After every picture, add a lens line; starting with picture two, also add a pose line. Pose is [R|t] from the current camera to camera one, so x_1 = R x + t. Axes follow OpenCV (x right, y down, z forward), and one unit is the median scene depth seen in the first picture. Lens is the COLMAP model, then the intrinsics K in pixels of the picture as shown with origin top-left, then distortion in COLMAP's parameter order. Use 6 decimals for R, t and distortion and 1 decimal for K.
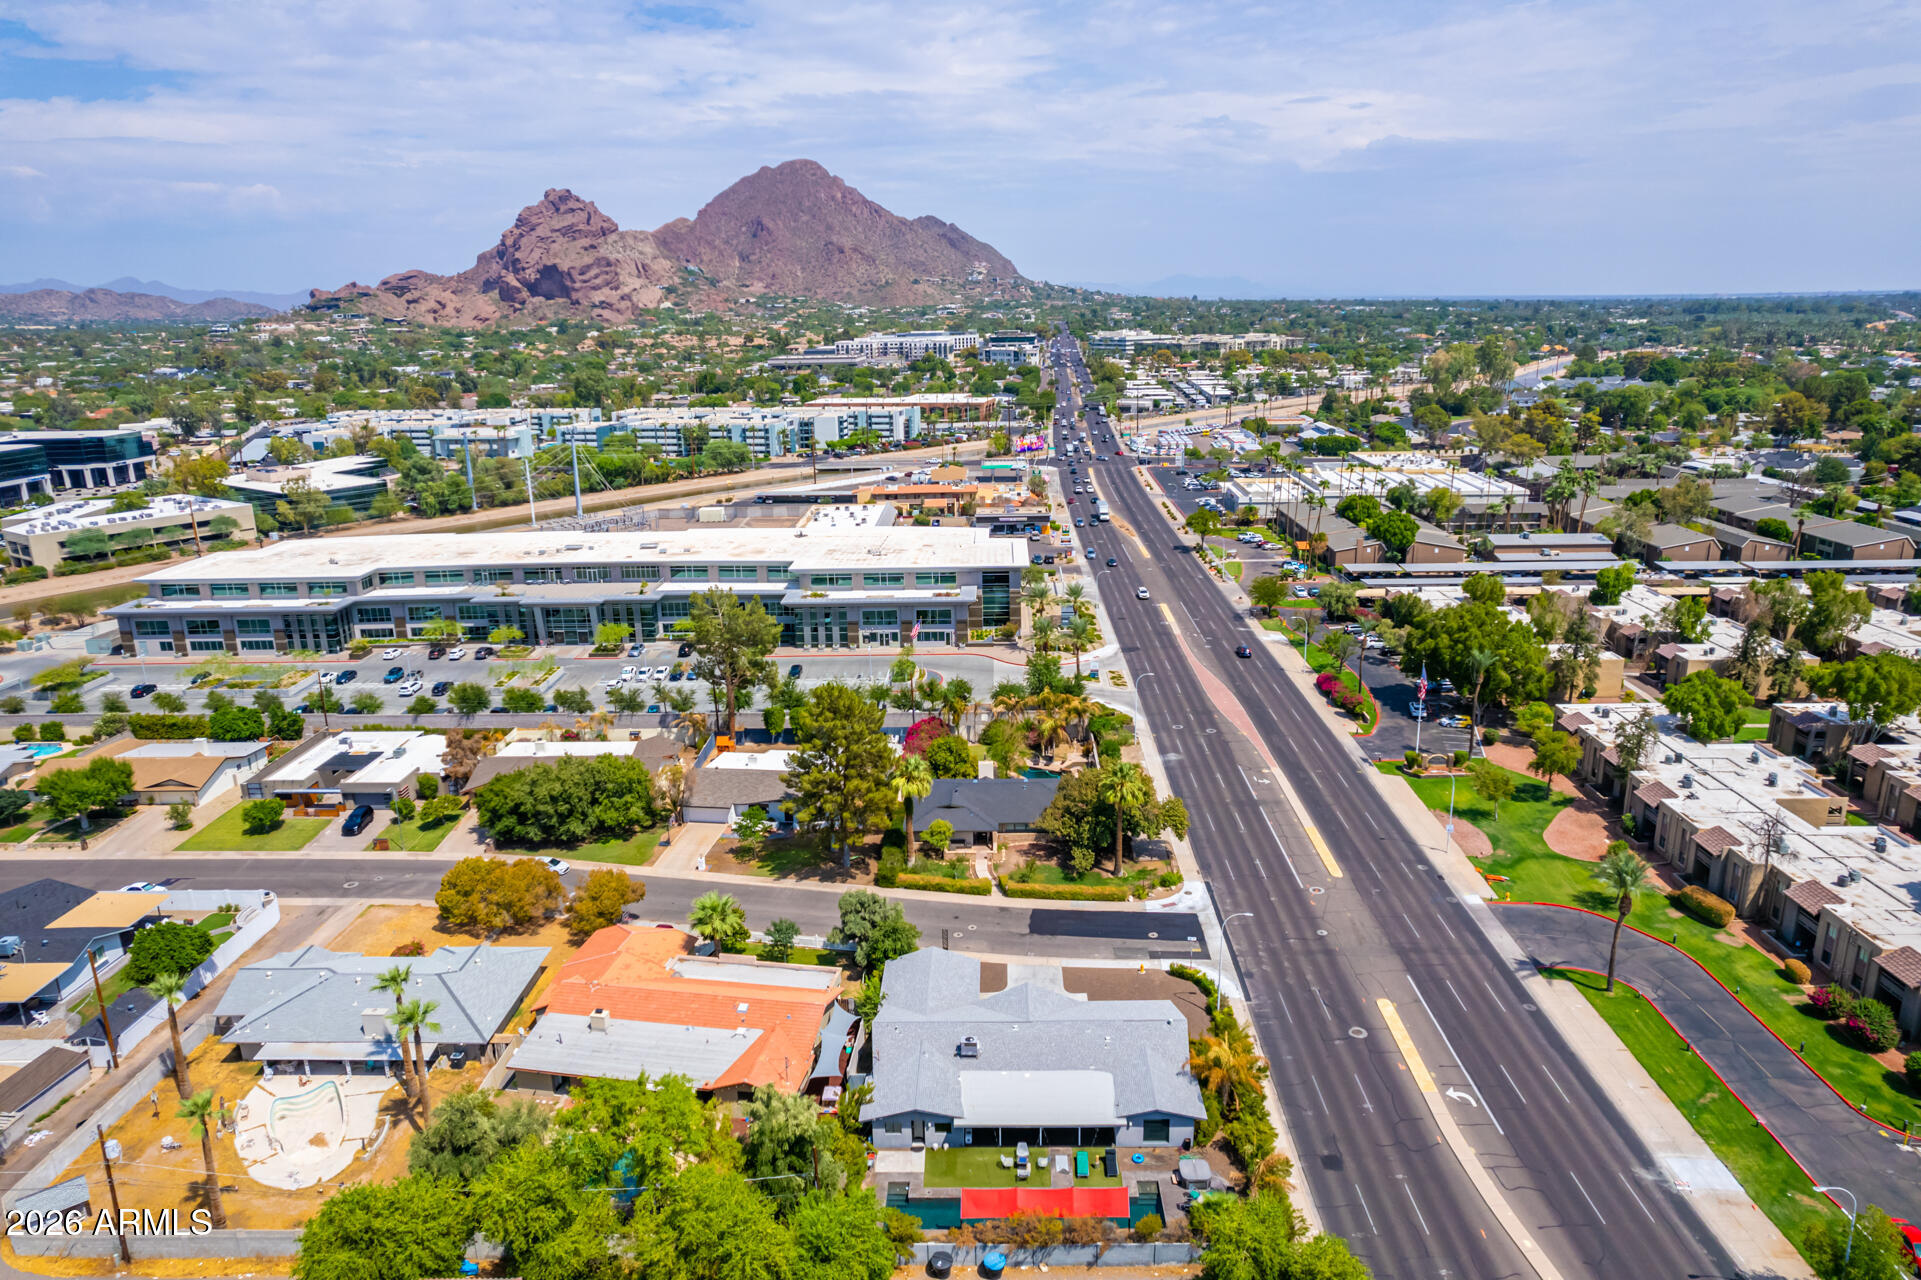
lens RADIAL K [[1225.9, 0, 968.1], [0, 1225.9, 636.8], [0, 0, 1]] dist [-0.071237, 0.068210]
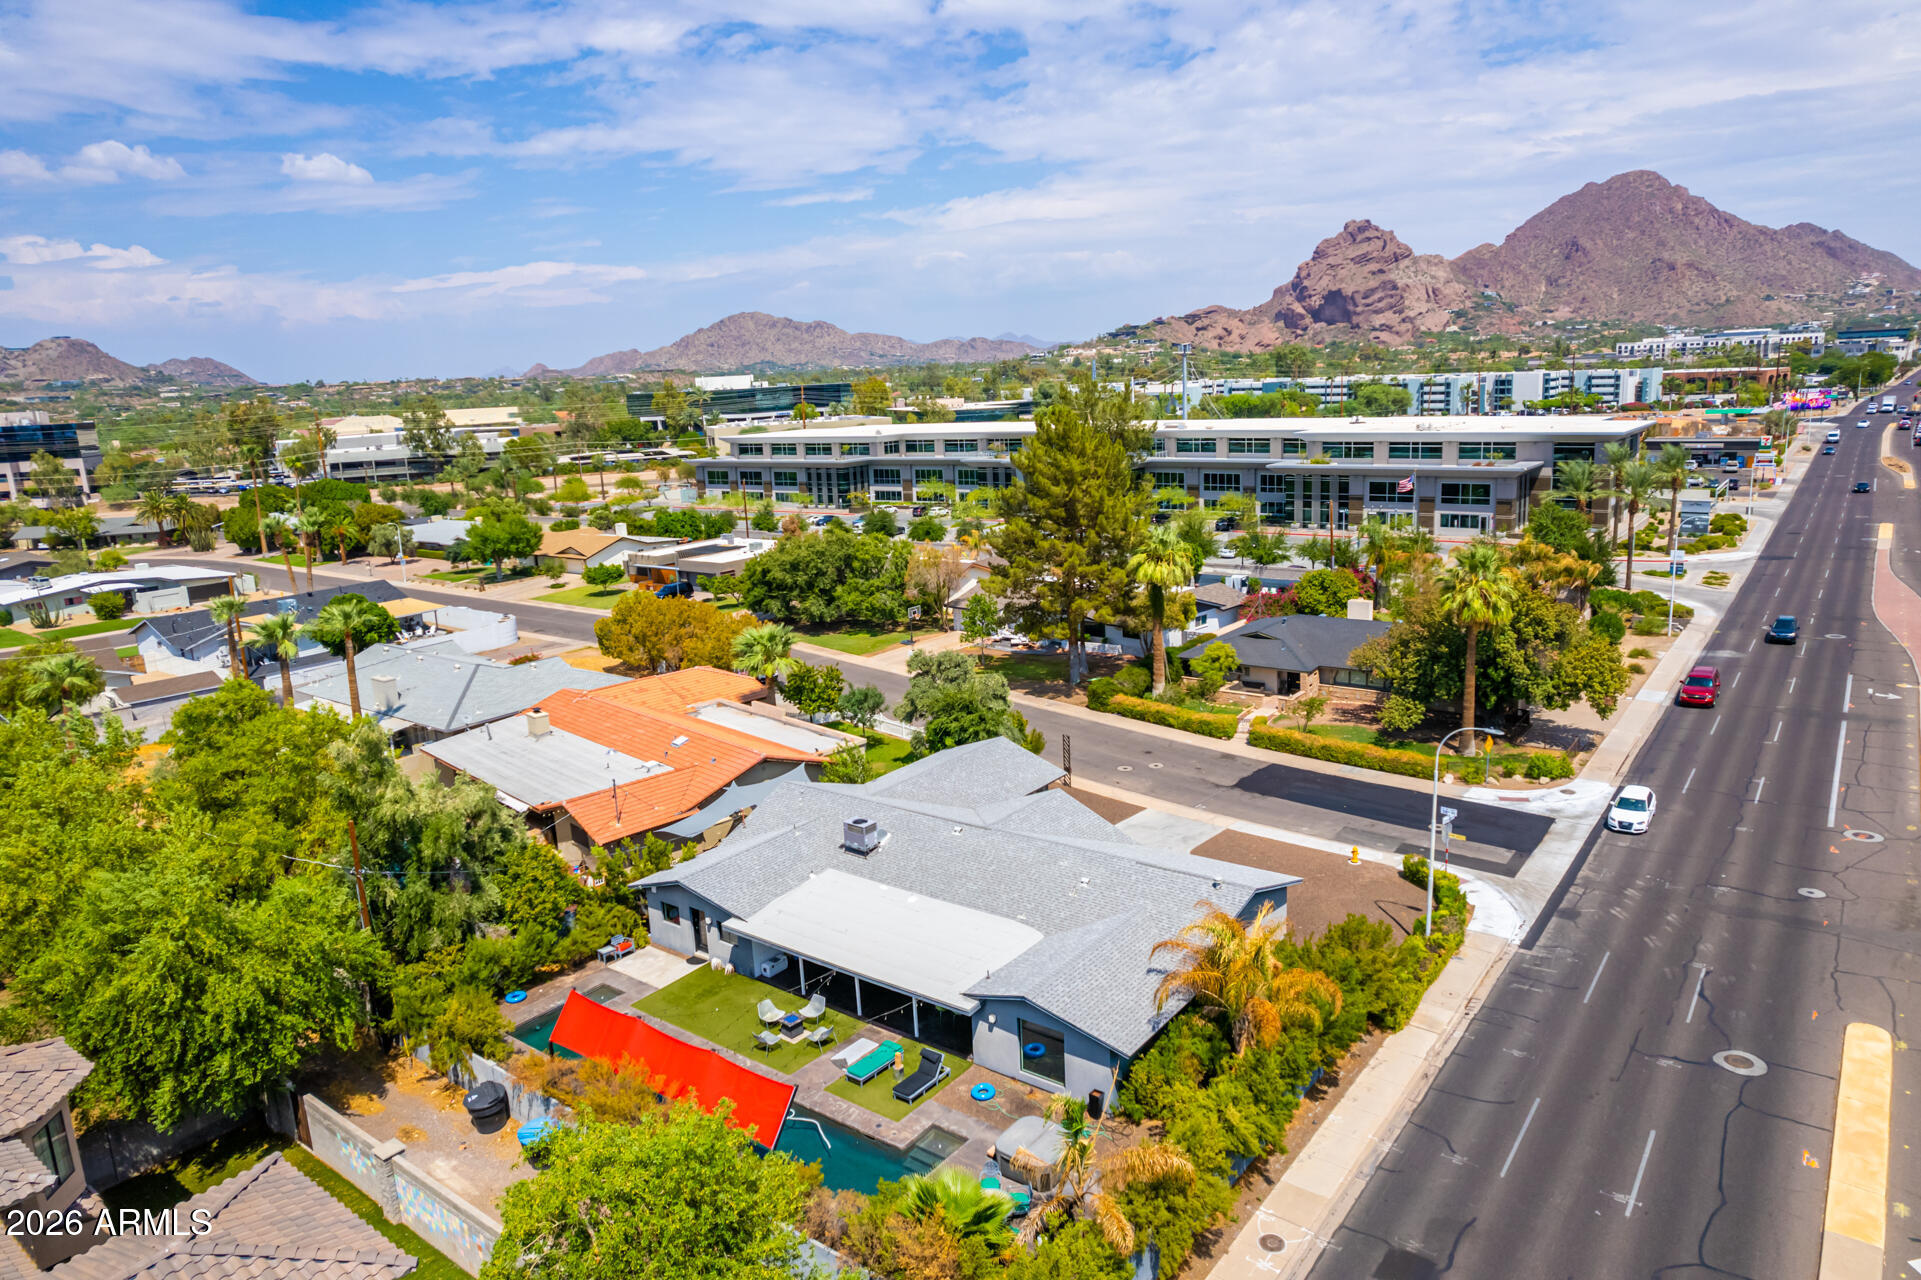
lens RADIAL K [[1225.9, 0, 968.1], [0, 1225.9, 636.8], [0, 0, 1]] dist [-0.071237, 0.068210]
pose [[0.810773, 0.107128, -0.575474, 0.225897], [-0.127698, 0.991802, 0.004720, 0.147865], [0.571262, 0.069660, 0.817806, 0.348701]]
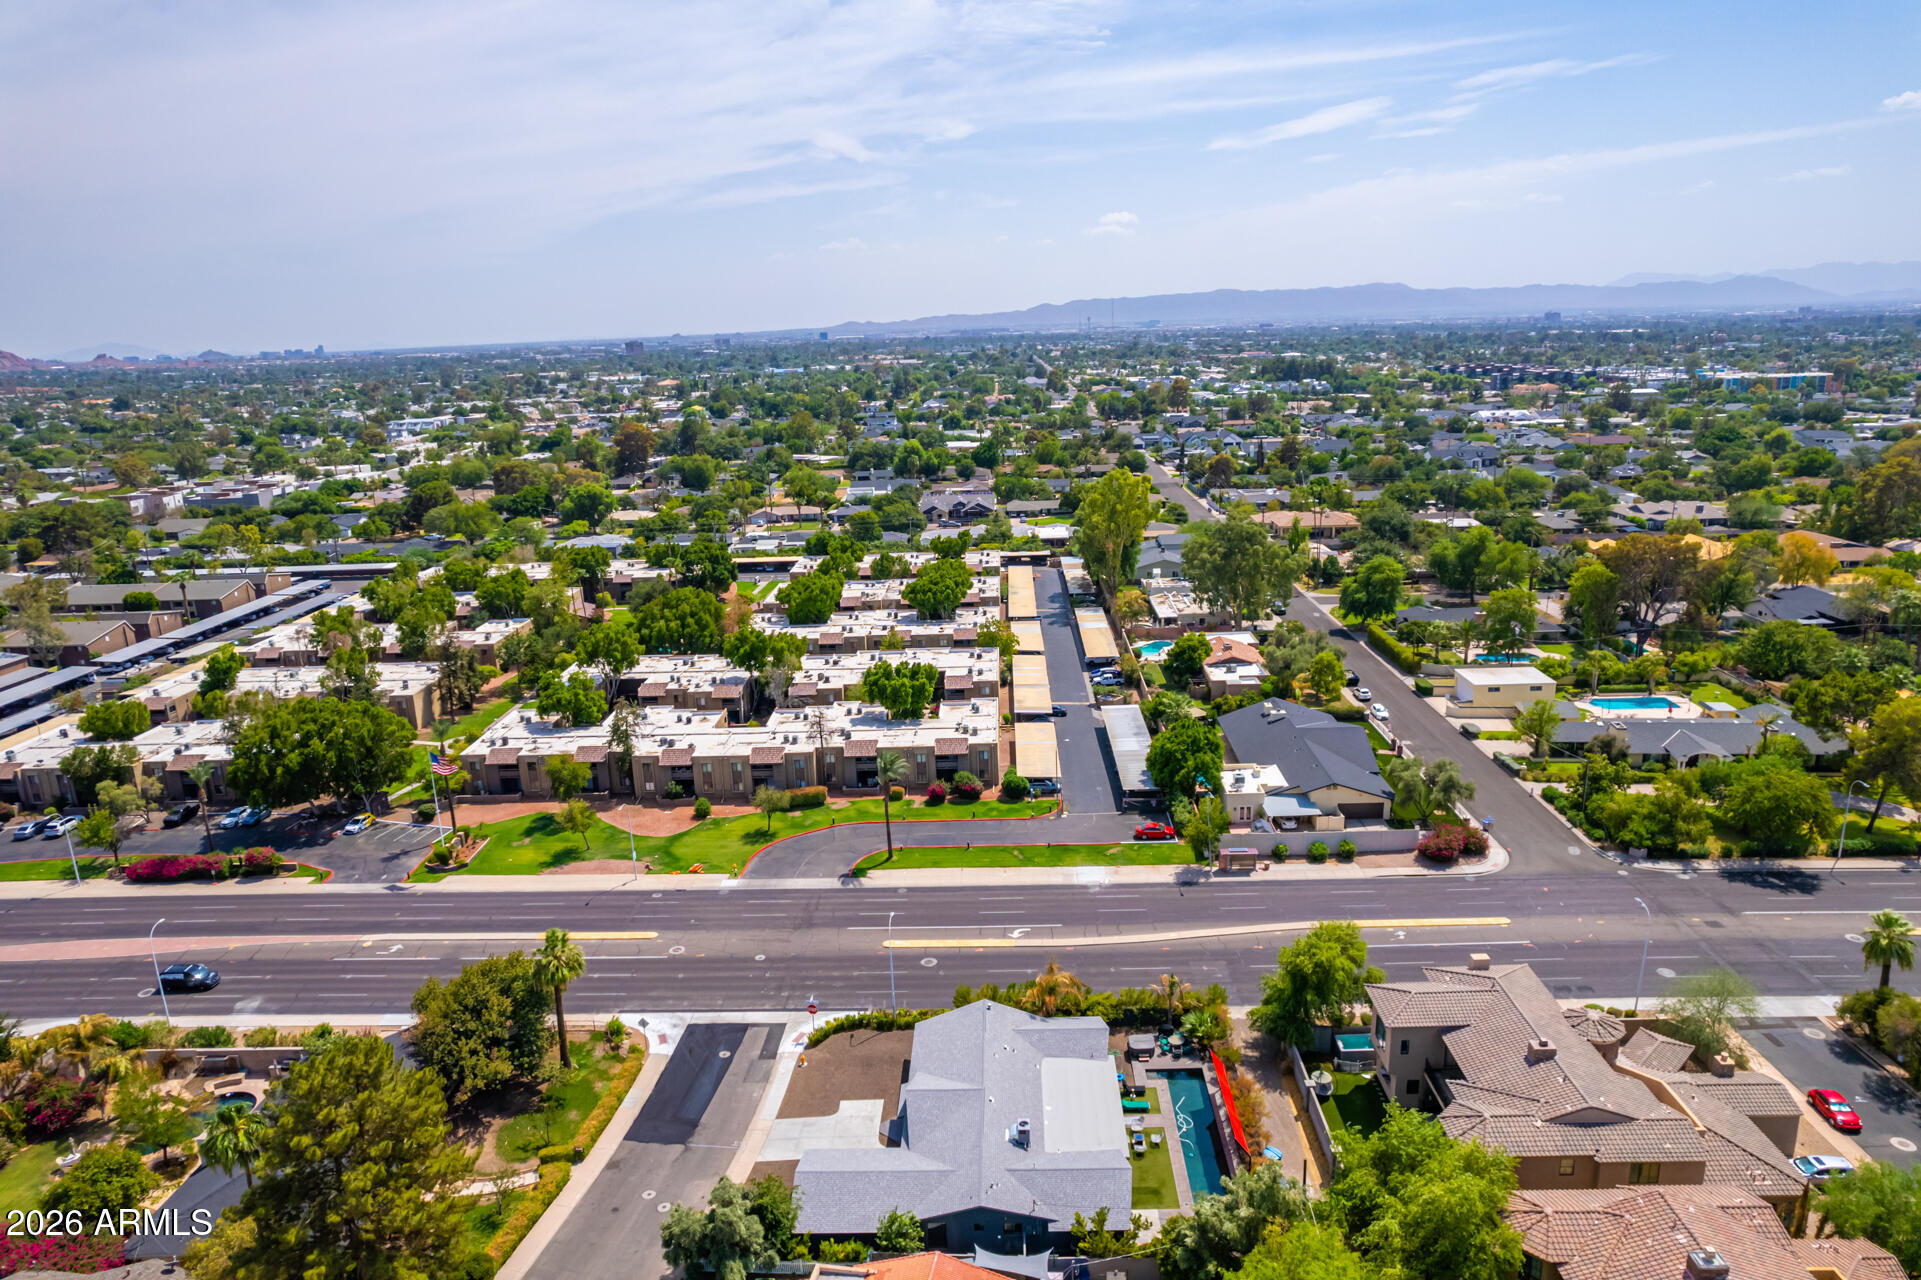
lens RADIAL K [[1235.5, 0, 965.1], [0, 1235.5, 604.0], [0, 0, 1]] dist [-0.069194, 0.067930]
pose [[0.007138, -0.207770, 0.978152, -0.514293], [0.301841, 0.932998, 0.195976, -0.143802], [-0.953332, 0.293847, 0.069373, 0.540228]]
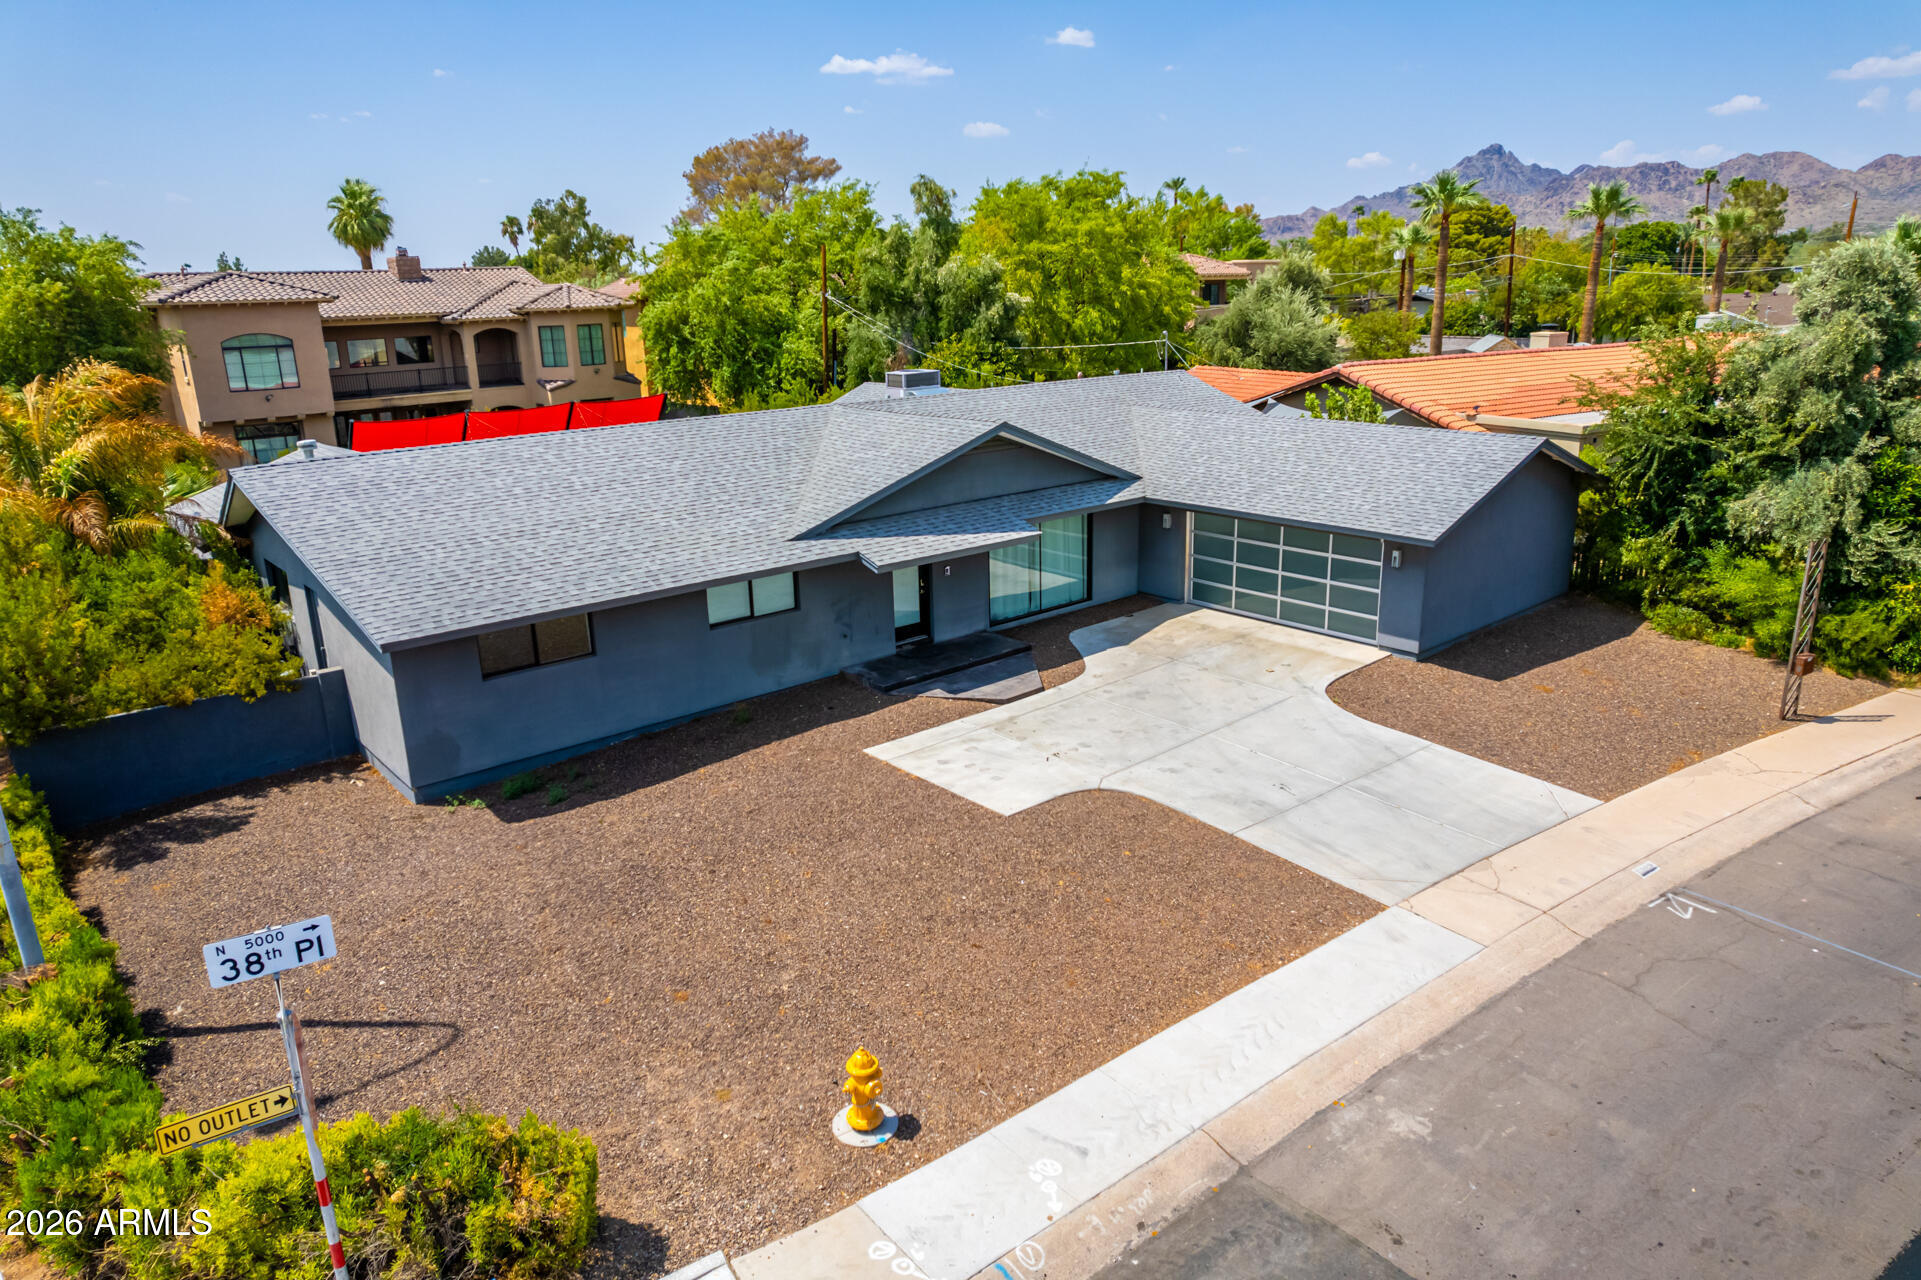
lens RADIAL K [[1235.5, 0, 965.1], [0, 1235.5, 604.0], [0, 0, 1]] dist [-0.069194, 0.067930]
pose [[-0.739848, 0.208123, -0.639774, 0.145662], [-0.142683, 0.880776, 0.451525, 0.141373], [0.657470, 0.425344, -0.621945, 0.790341]]
